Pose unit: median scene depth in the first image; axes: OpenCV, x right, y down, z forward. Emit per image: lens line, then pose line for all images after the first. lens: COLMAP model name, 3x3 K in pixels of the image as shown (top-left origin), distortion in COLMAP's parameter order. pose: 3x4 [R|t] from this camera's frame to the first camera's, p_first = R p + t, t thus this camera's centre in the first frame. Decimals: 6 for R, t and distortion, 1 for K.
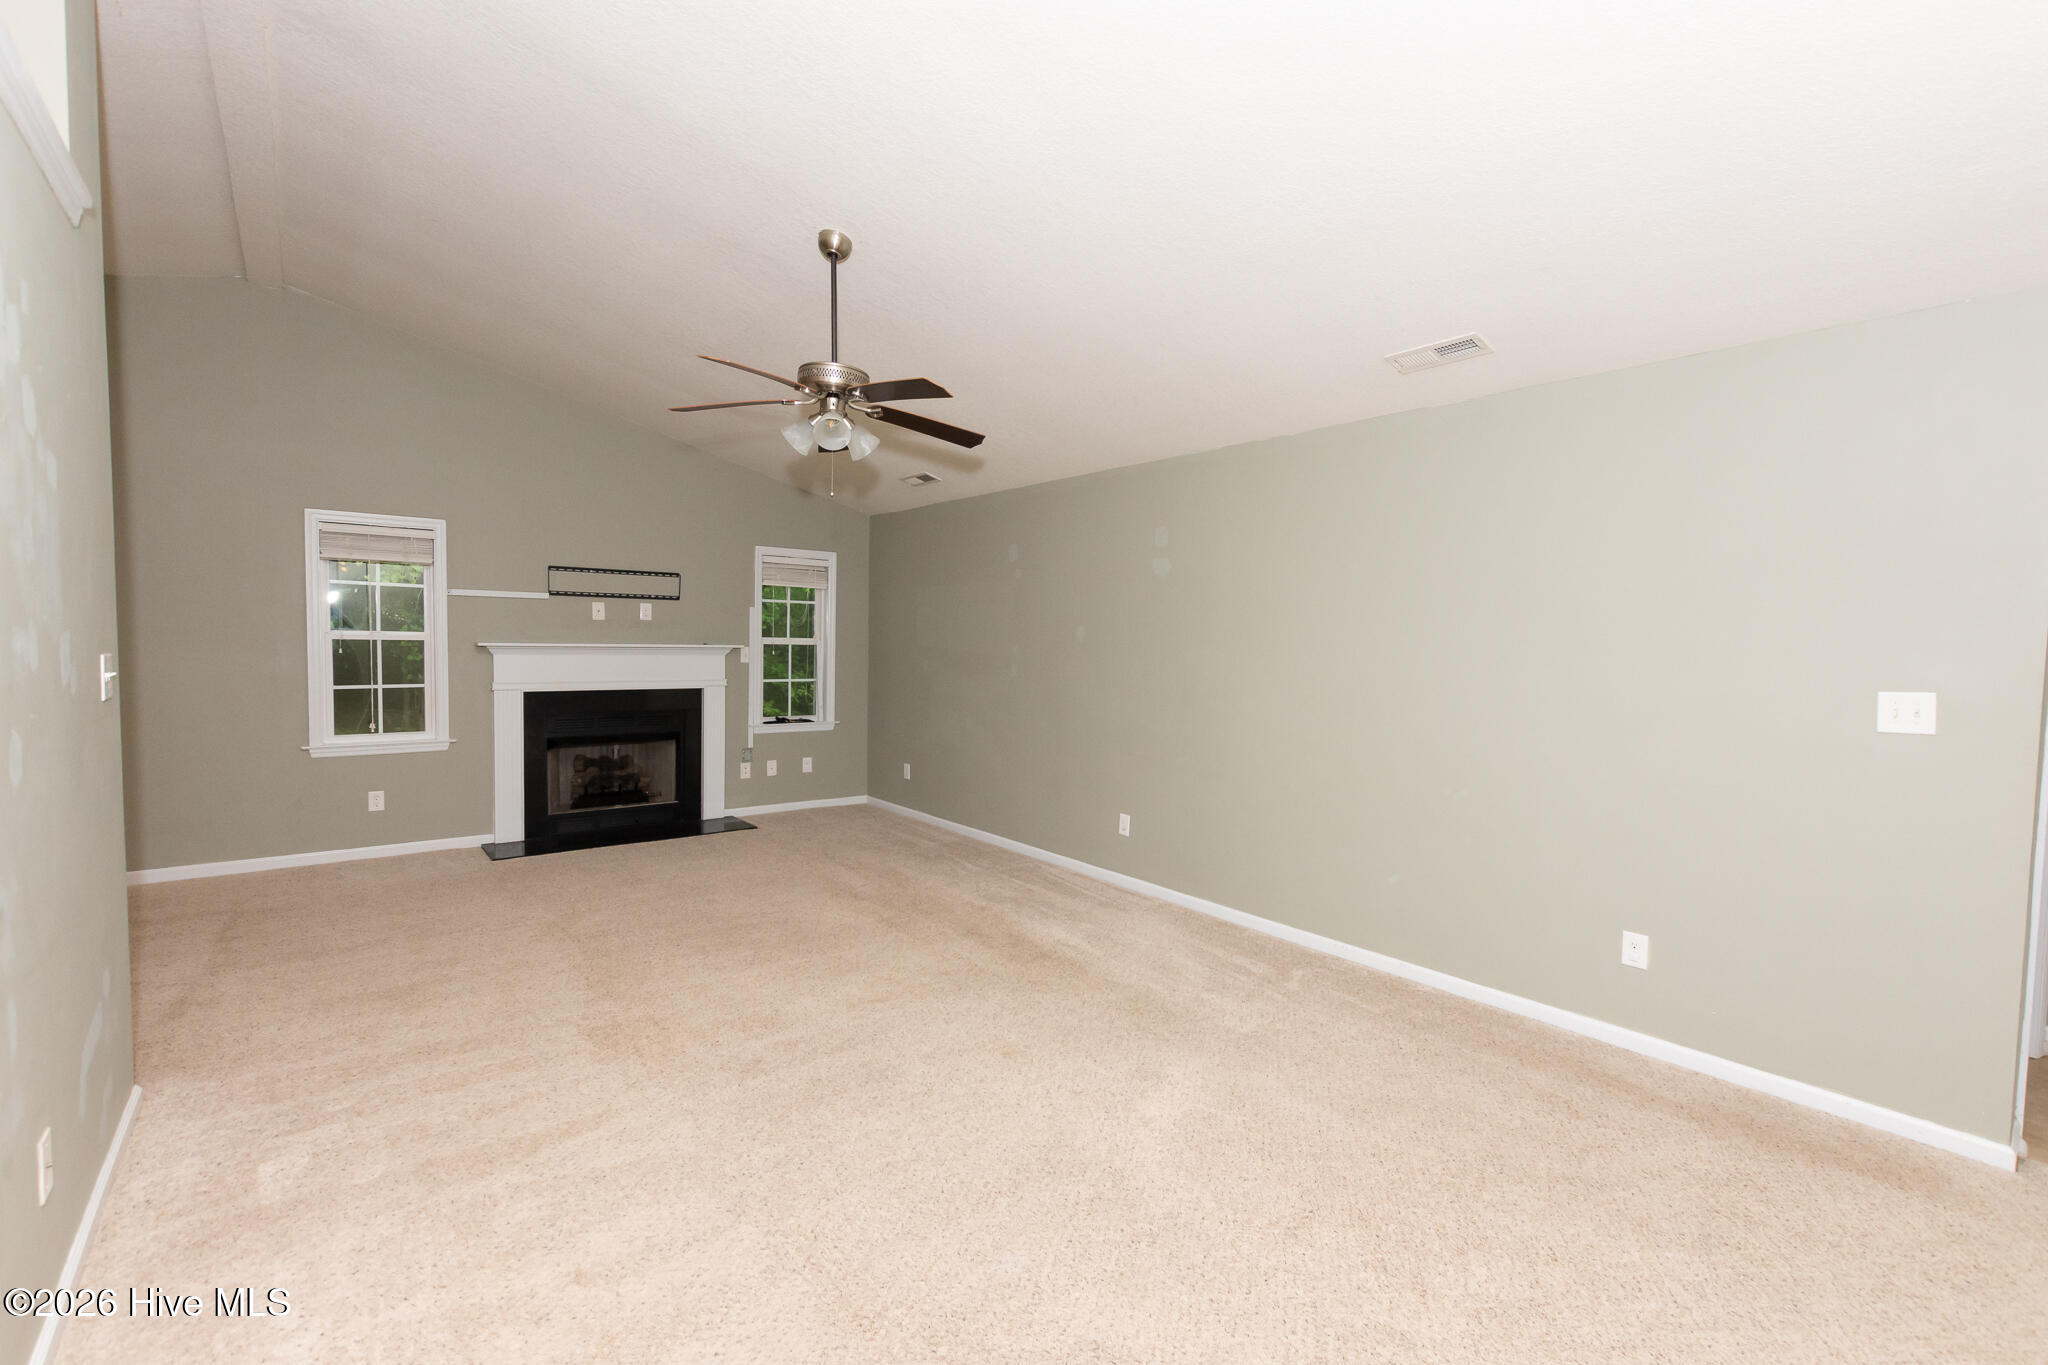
lens RADIAL K [[881.5, 0, 1021.4], [0, 881.5, 683.5], [0, 0, 1]] dist [0.006550, -0.001660]
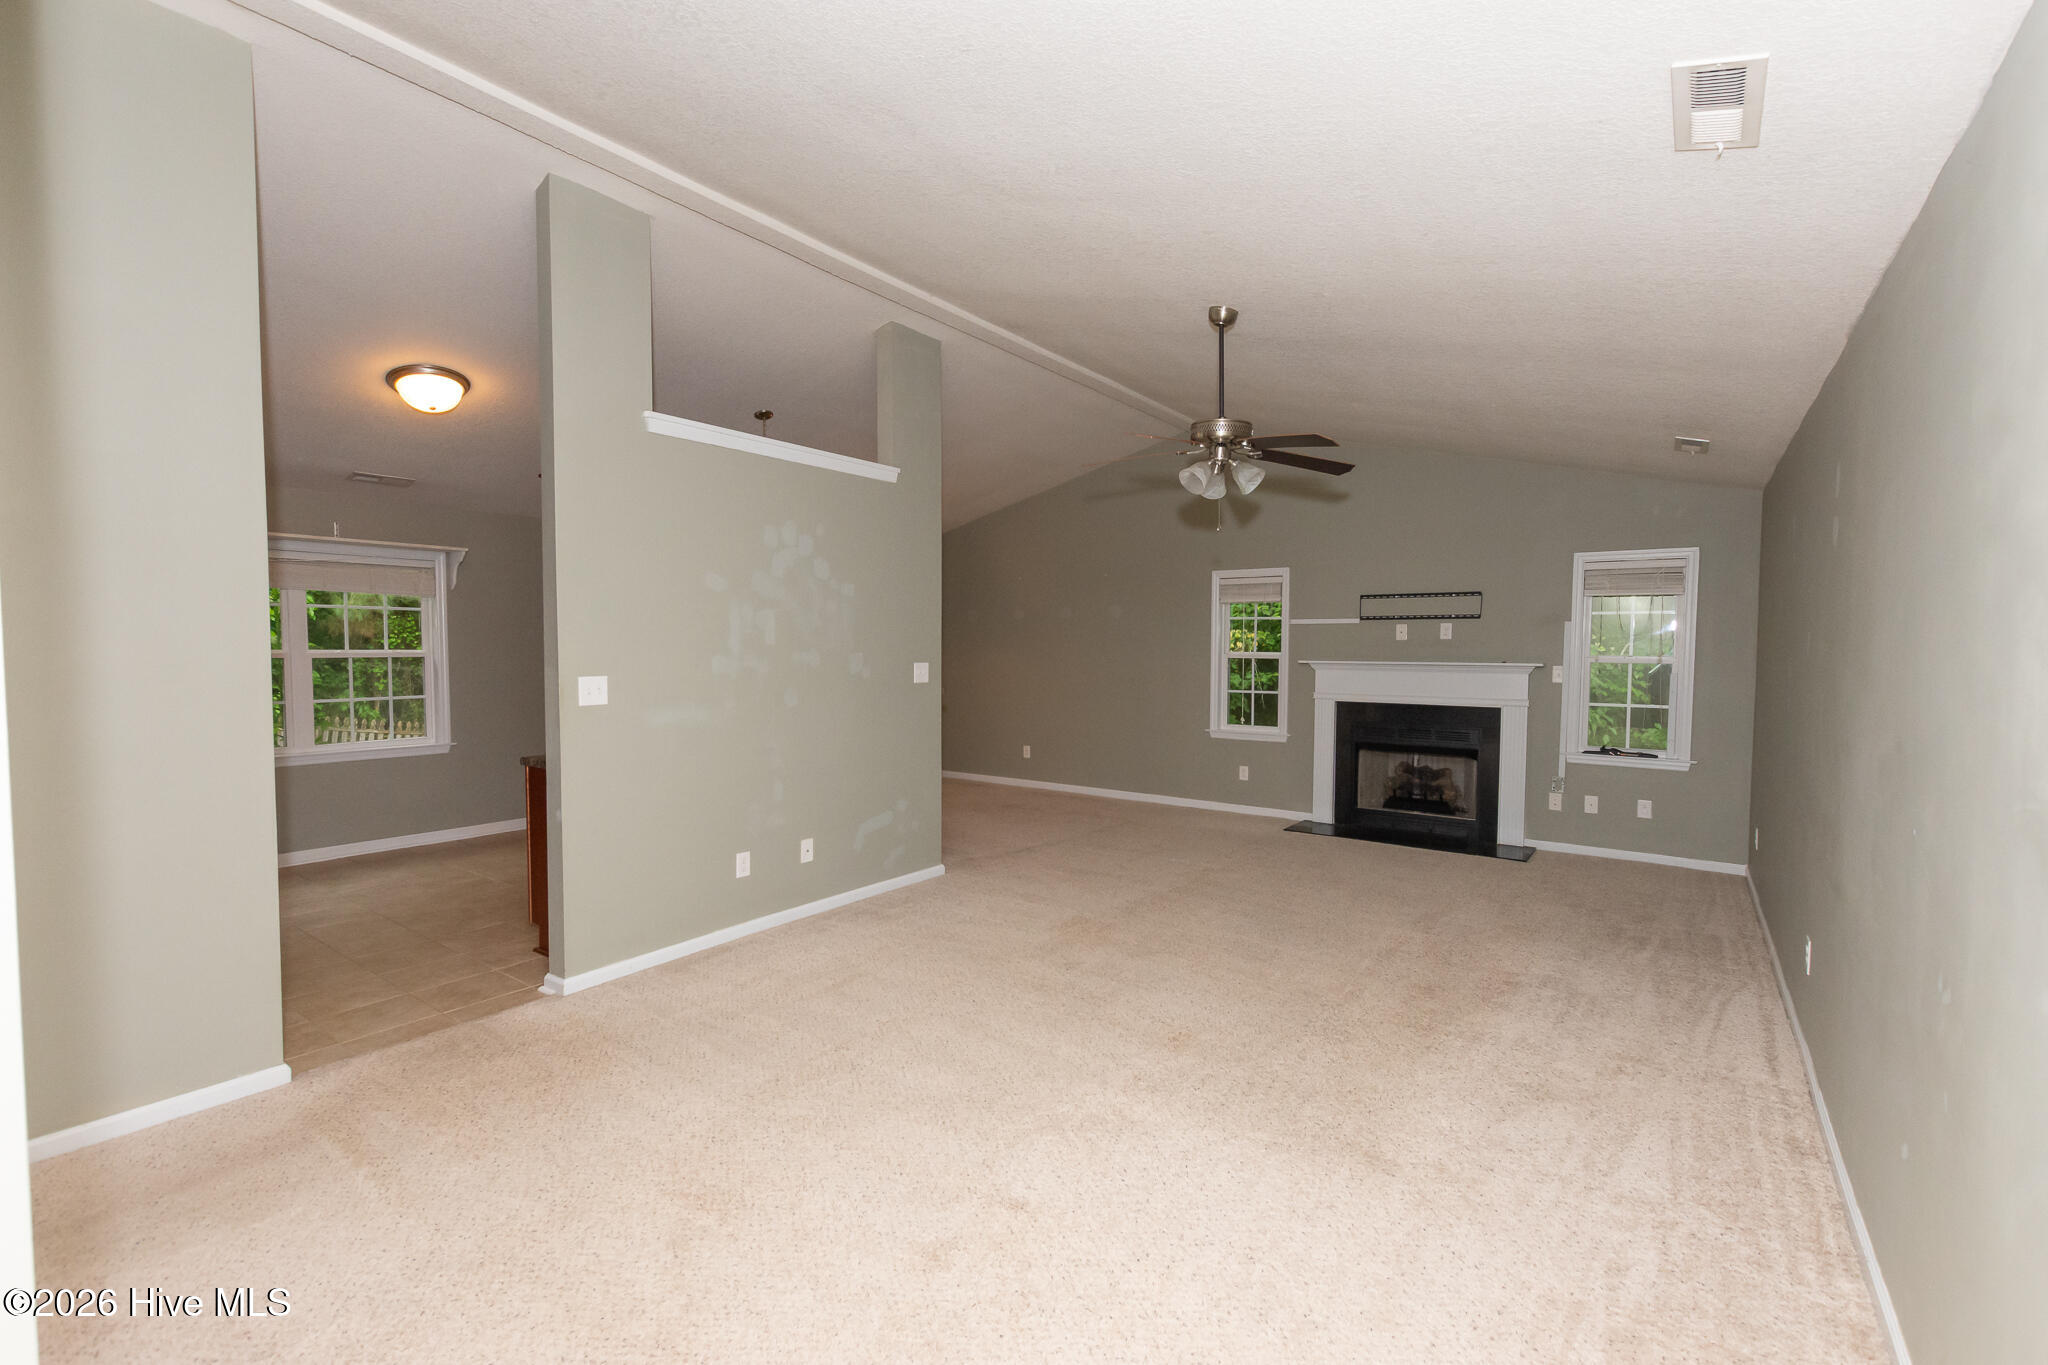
lens RADIAL K [[881.5, 0, 1021.4], [0, 881.5, 683.5], [0, 0, 1]] dist [0.006550, -0.001660]
pose [[0.265448, 0.024565, -0.963812, 0.464182], [-0.047710, 0.998785, 0.012316, -0.008602], [0.962944, 0.042714, 0.266298, 0.248068]]
